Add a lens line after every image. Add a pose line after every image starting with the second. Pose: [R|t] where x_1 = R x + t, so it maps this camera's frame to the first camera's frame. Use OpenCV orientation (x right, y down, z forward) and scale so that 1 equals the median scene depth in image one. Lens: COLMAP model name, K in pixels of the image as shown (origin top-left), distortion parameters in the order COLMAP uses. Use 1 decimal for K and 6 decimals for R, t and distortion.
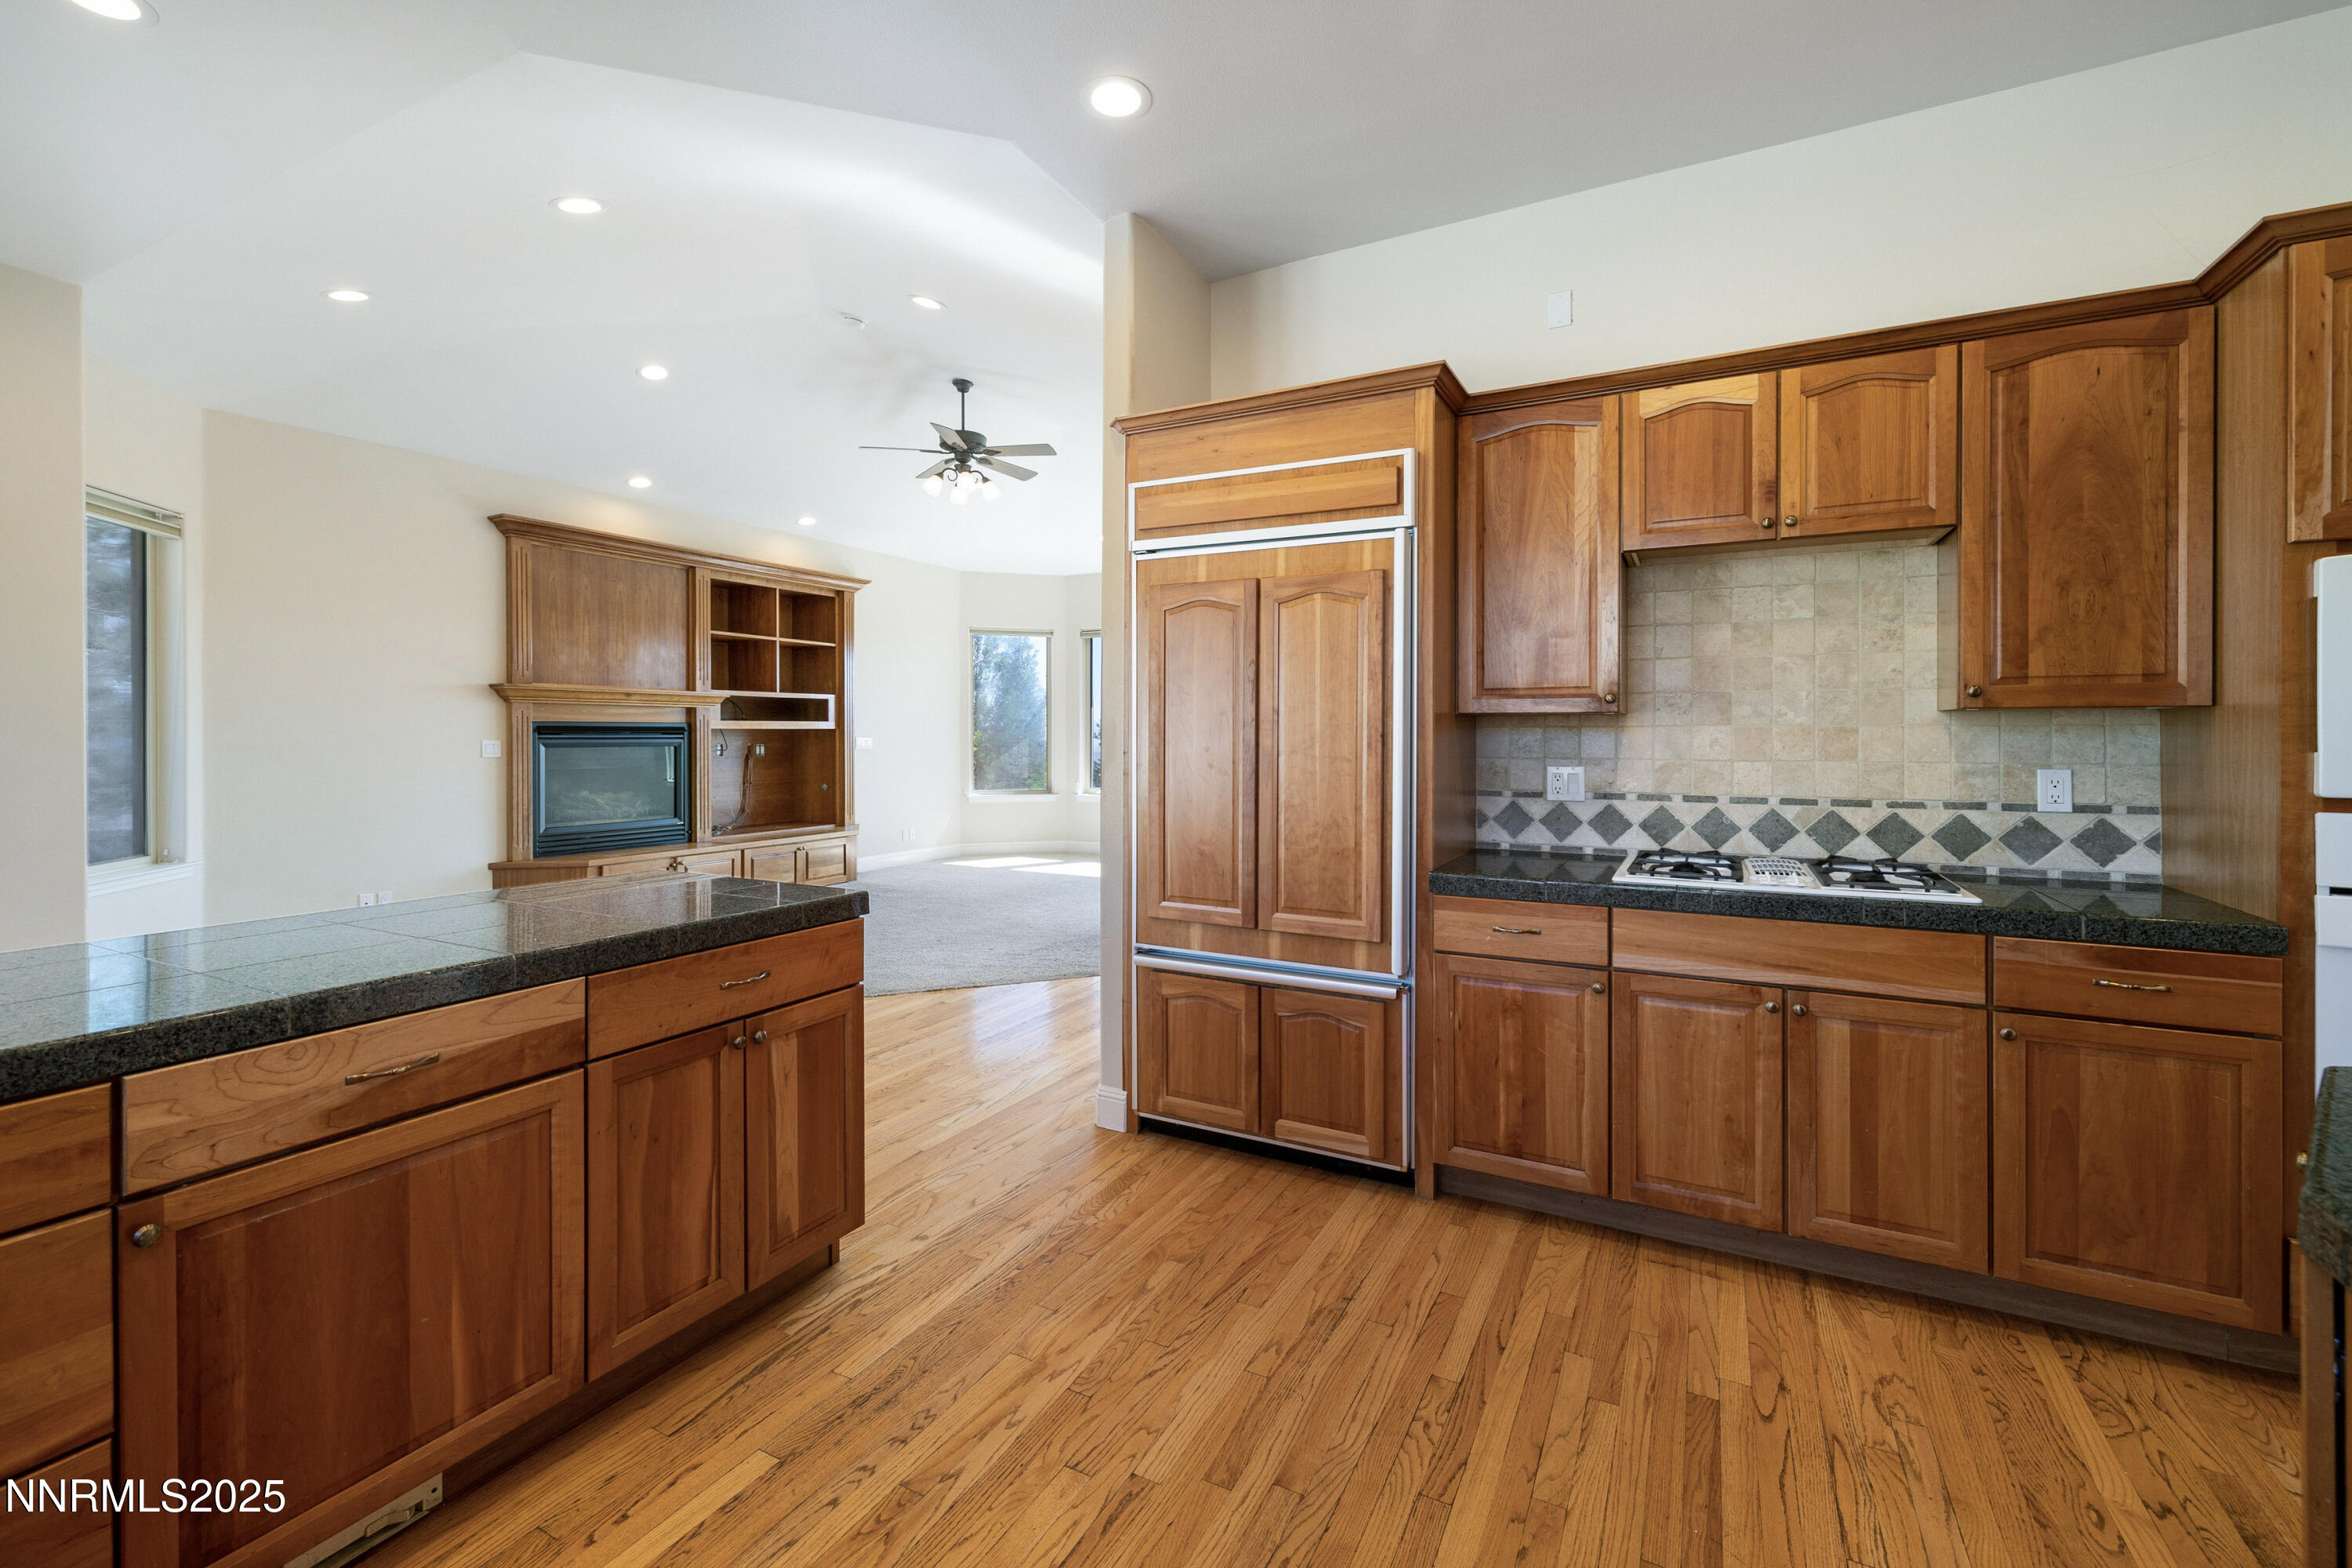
lens RADIAL K [[985.0, 0, 1167.6], [0, 985.0, 739.8], [0, 0, 1]] dist [0.000600, -0.000162]
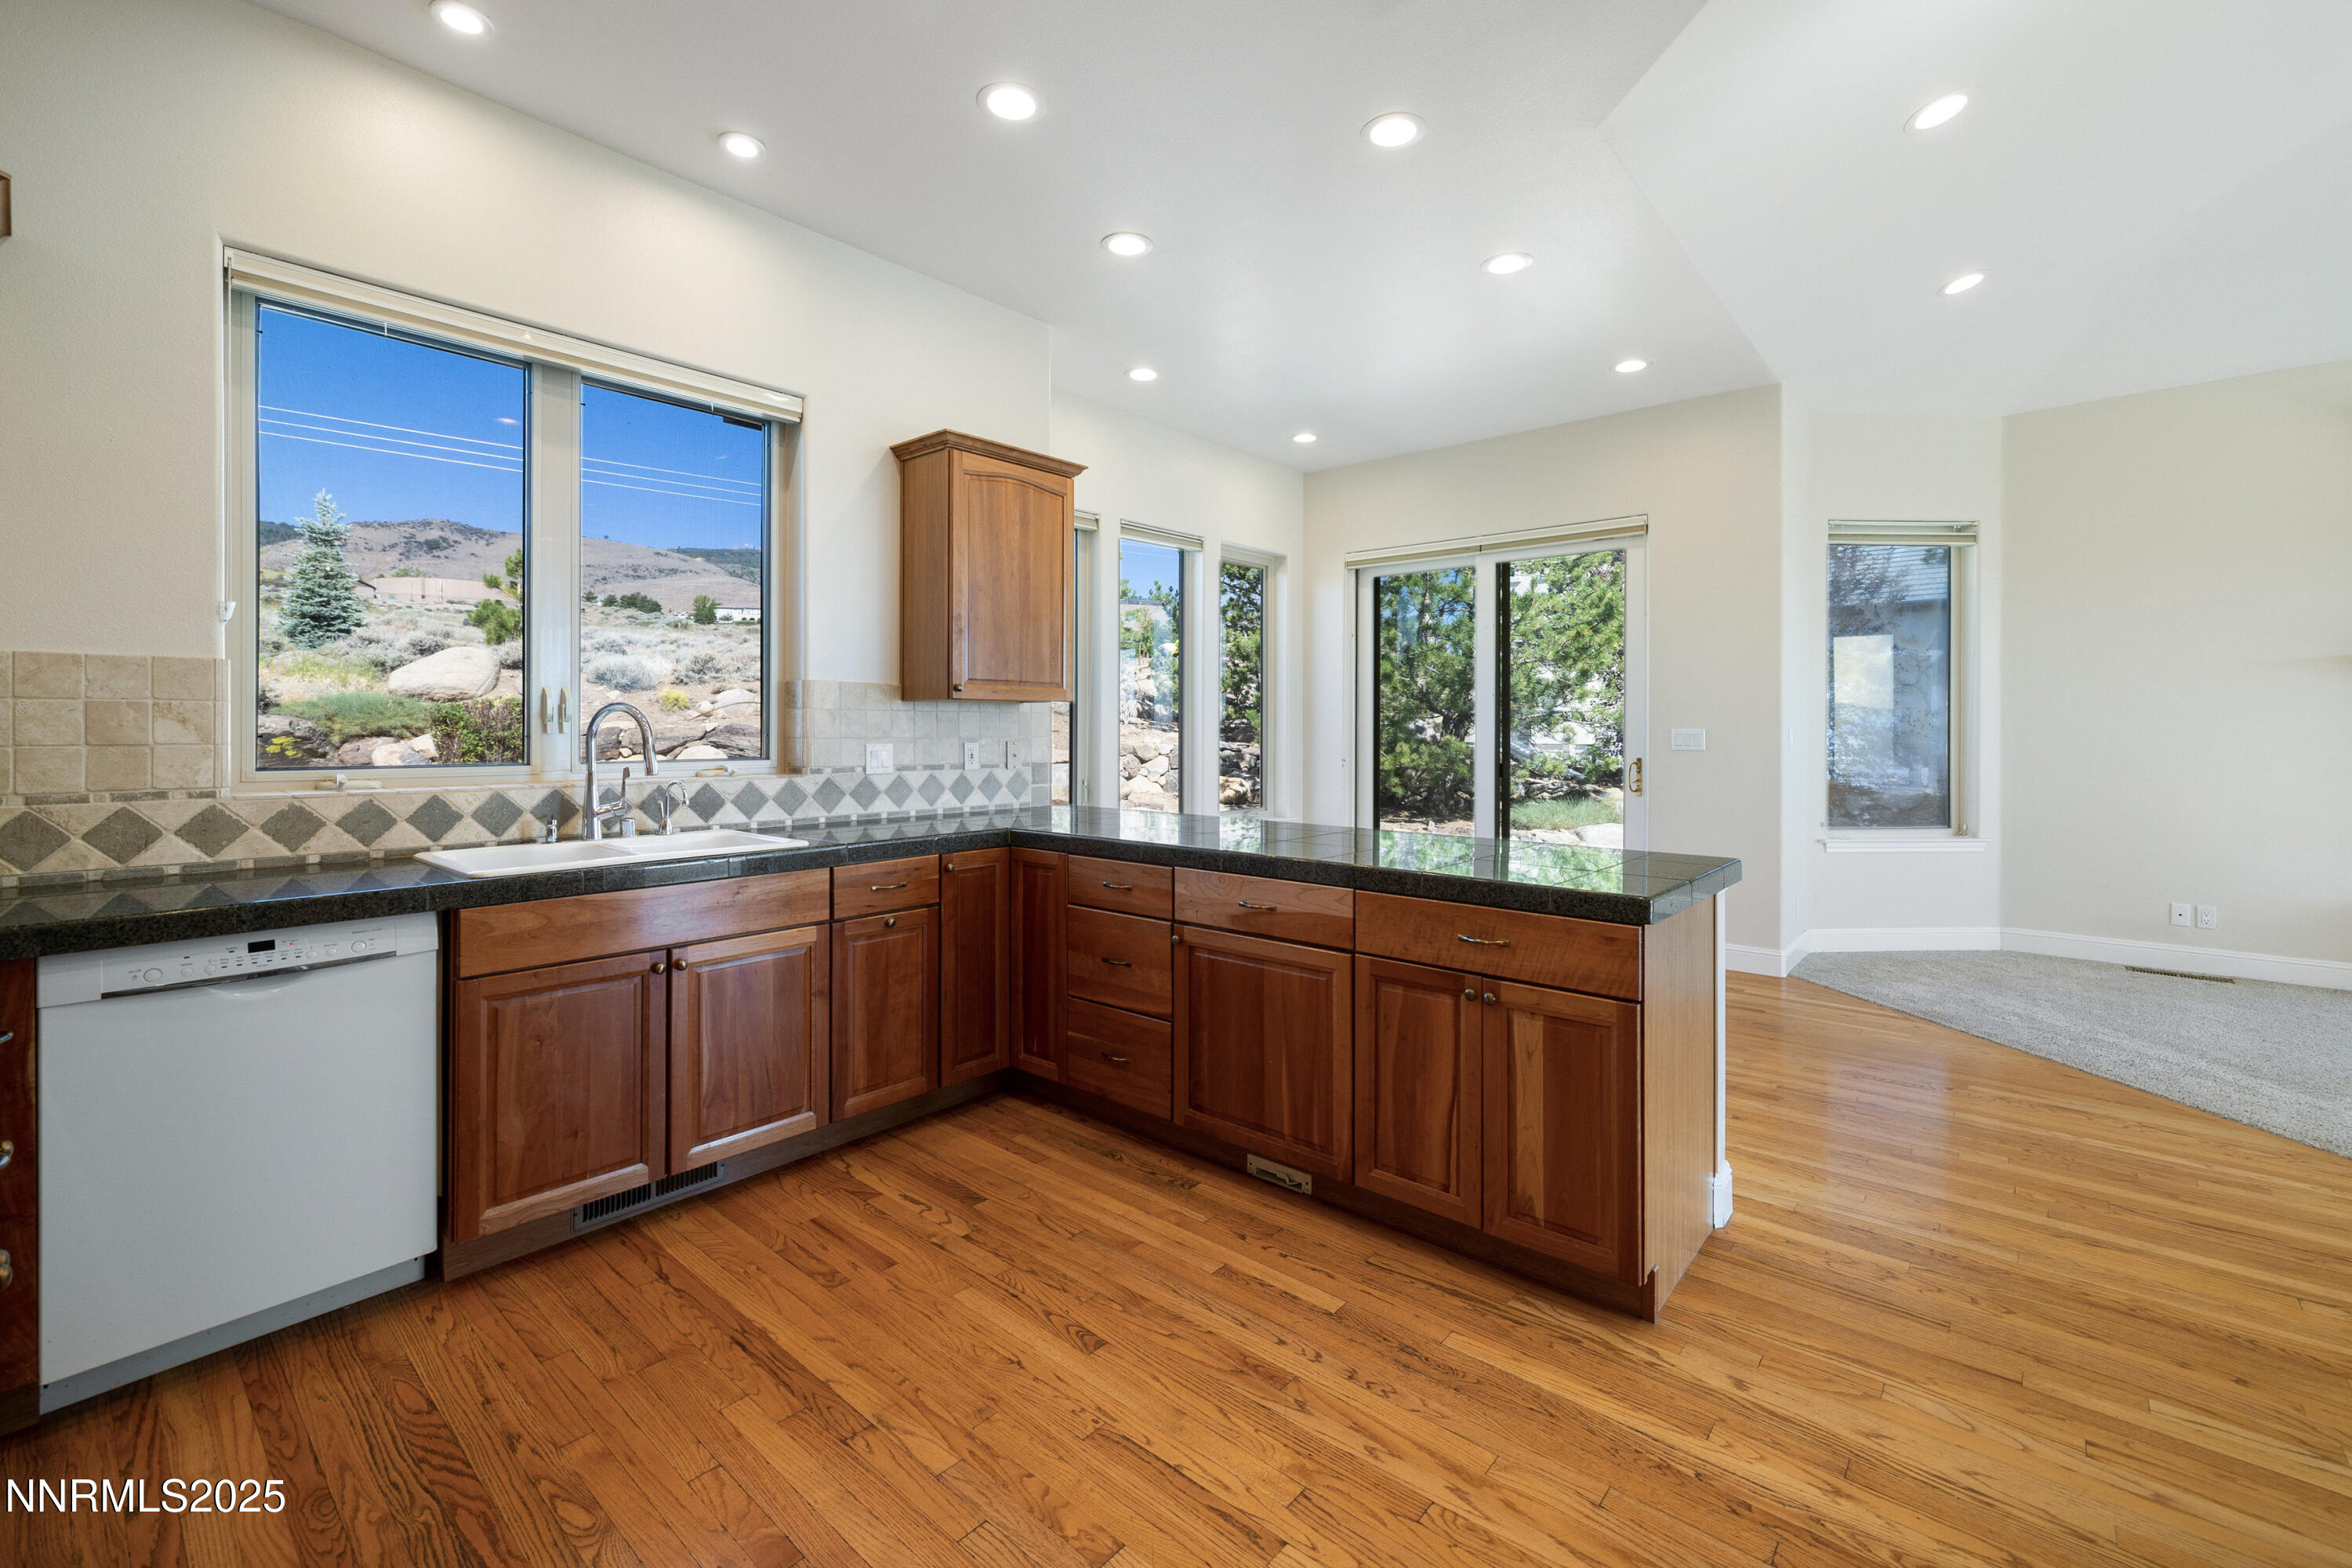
lens RADIAL K [[998.5, 0, 1172.2], [0, 998.5, 727.1], [0, 0, 1]] dist [-0.000360, -0.000150]
pose [[-0.220530, 0.002805, -0.975376, 0.208132], [-0.007862, 0.999958, 0.004653, 0.001858], [0.975349, 0.008695, -0.220498, 0.264051]]
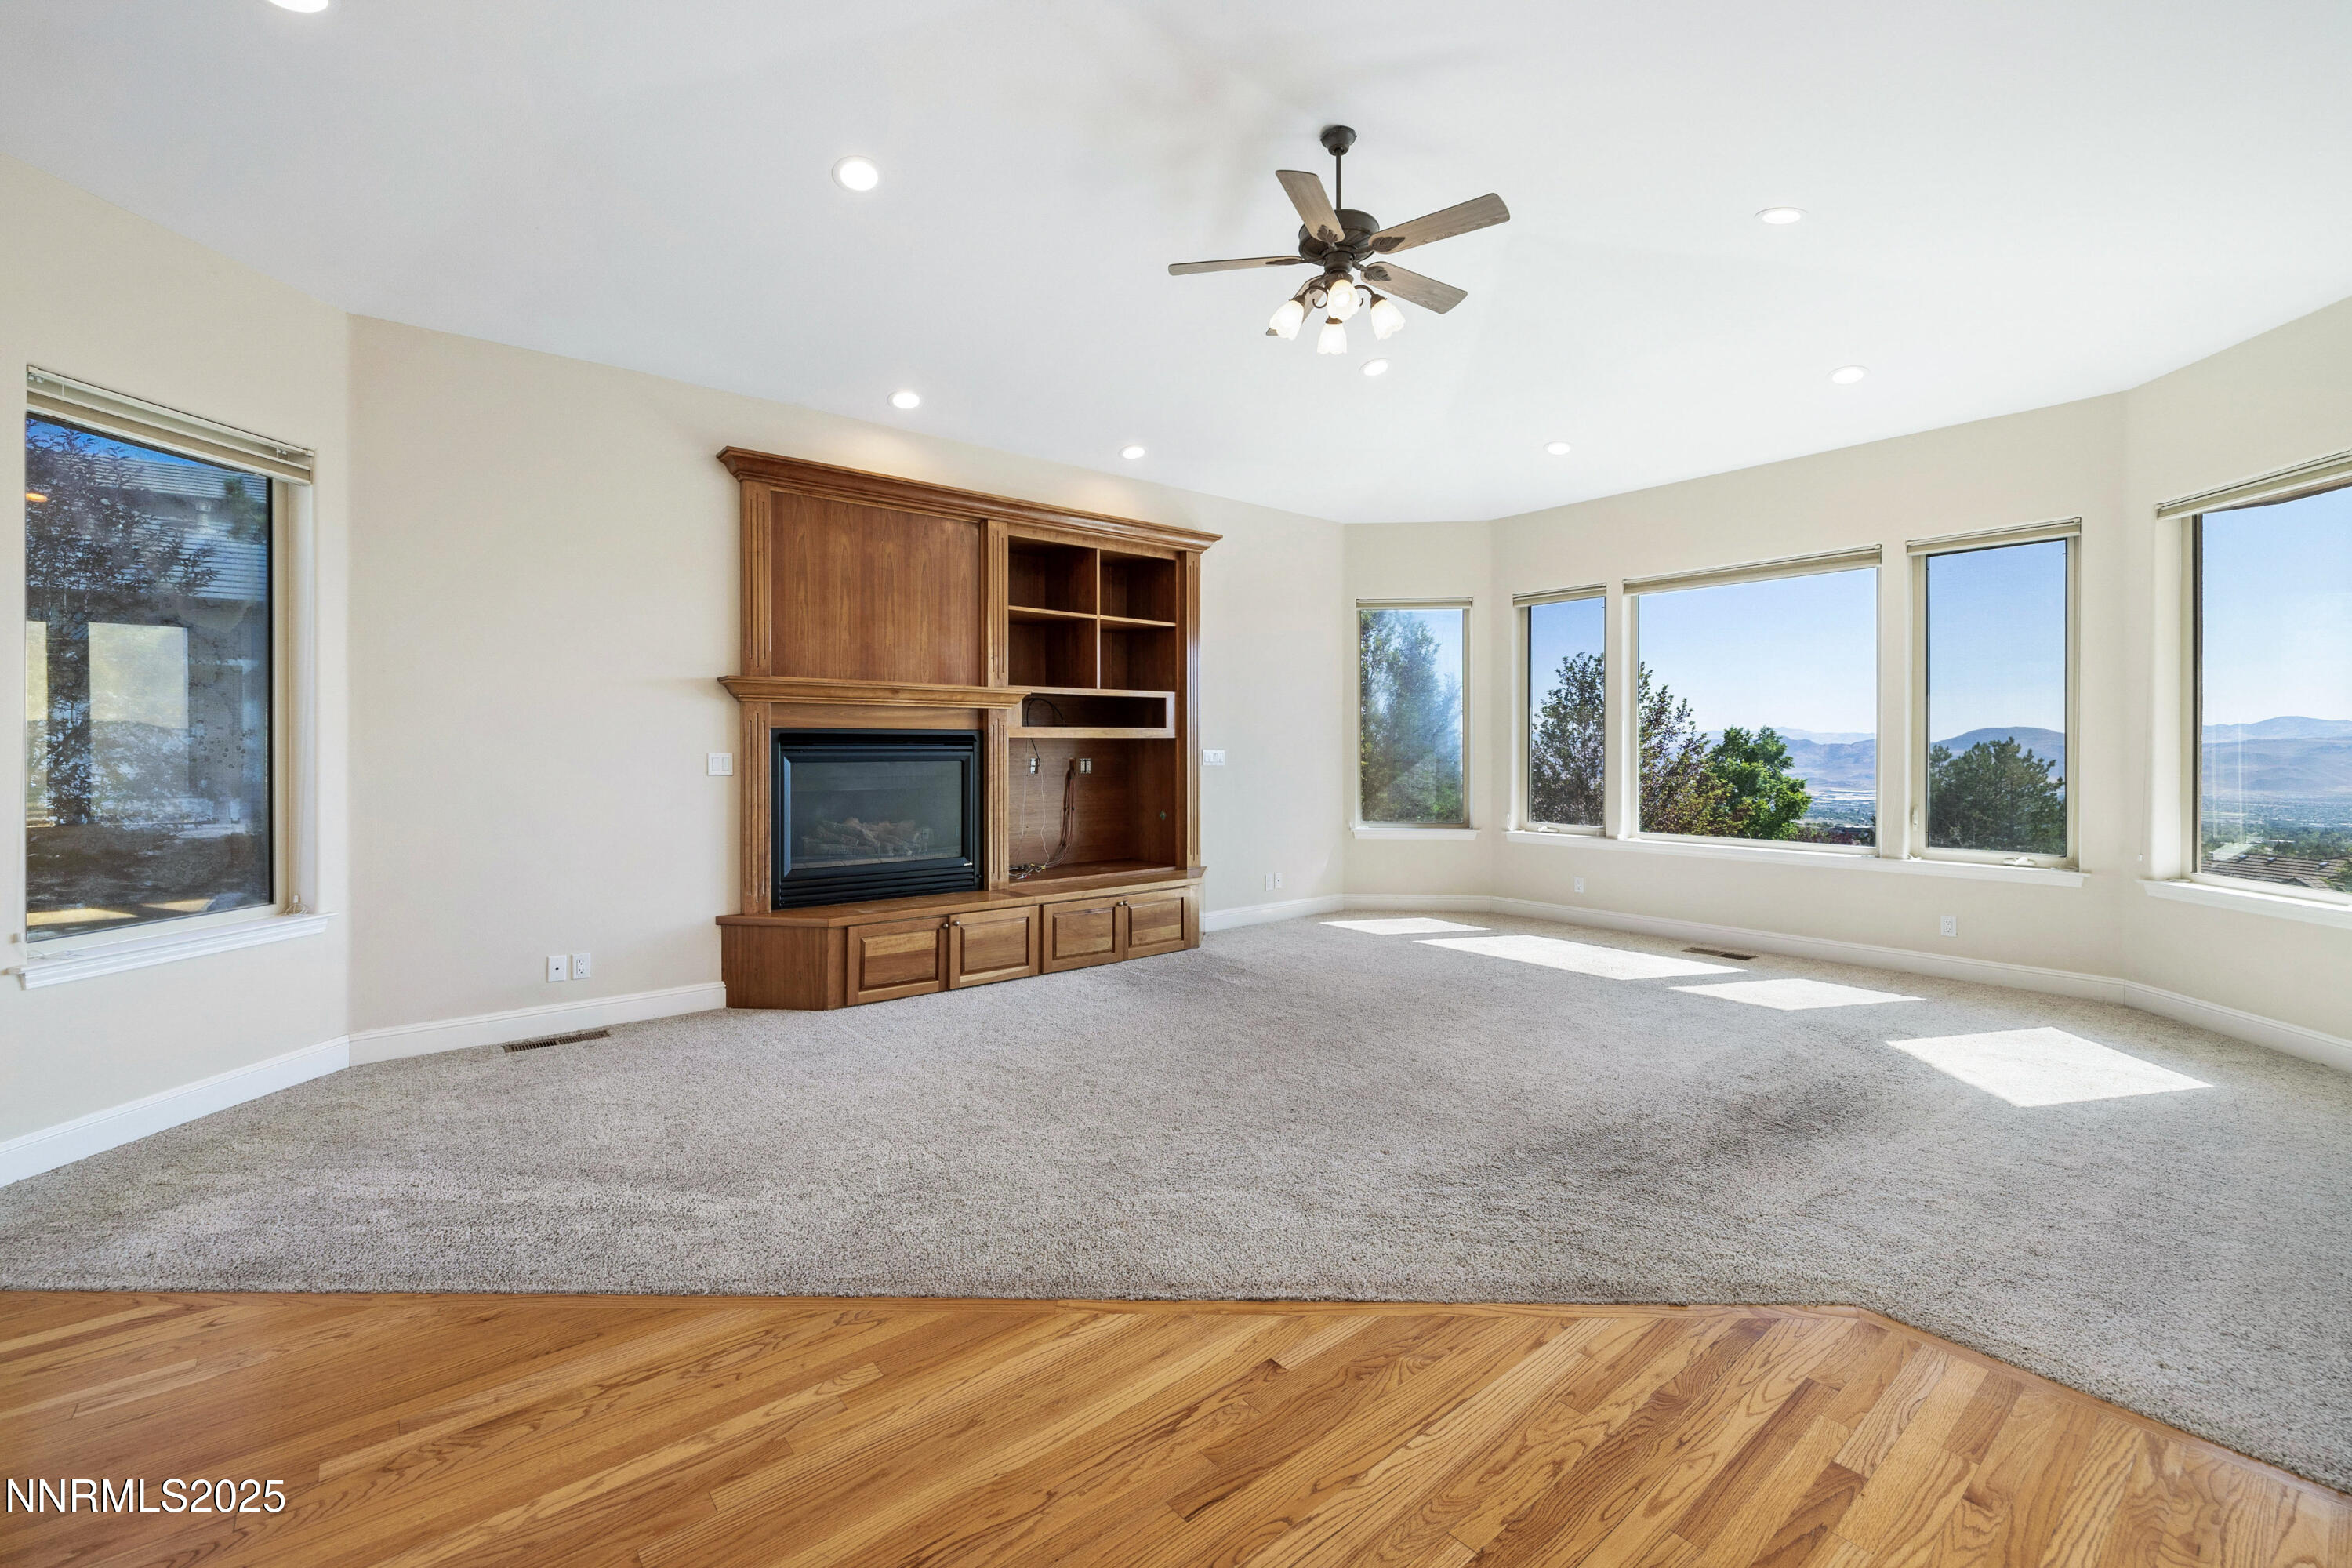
lens RADIAL K [[985.0, 0, 1167.6], [0, 985.0, 739.8], [0, 0, 1]] dist [0.000600, -0.000162]
pose [[0.925217, -0.003802, -0.379420, -0.077105], [-0.001479, 0.999906, -0.013627, 0.000827], [0.379436, 0.013170, 0.925124, 0.395386]]
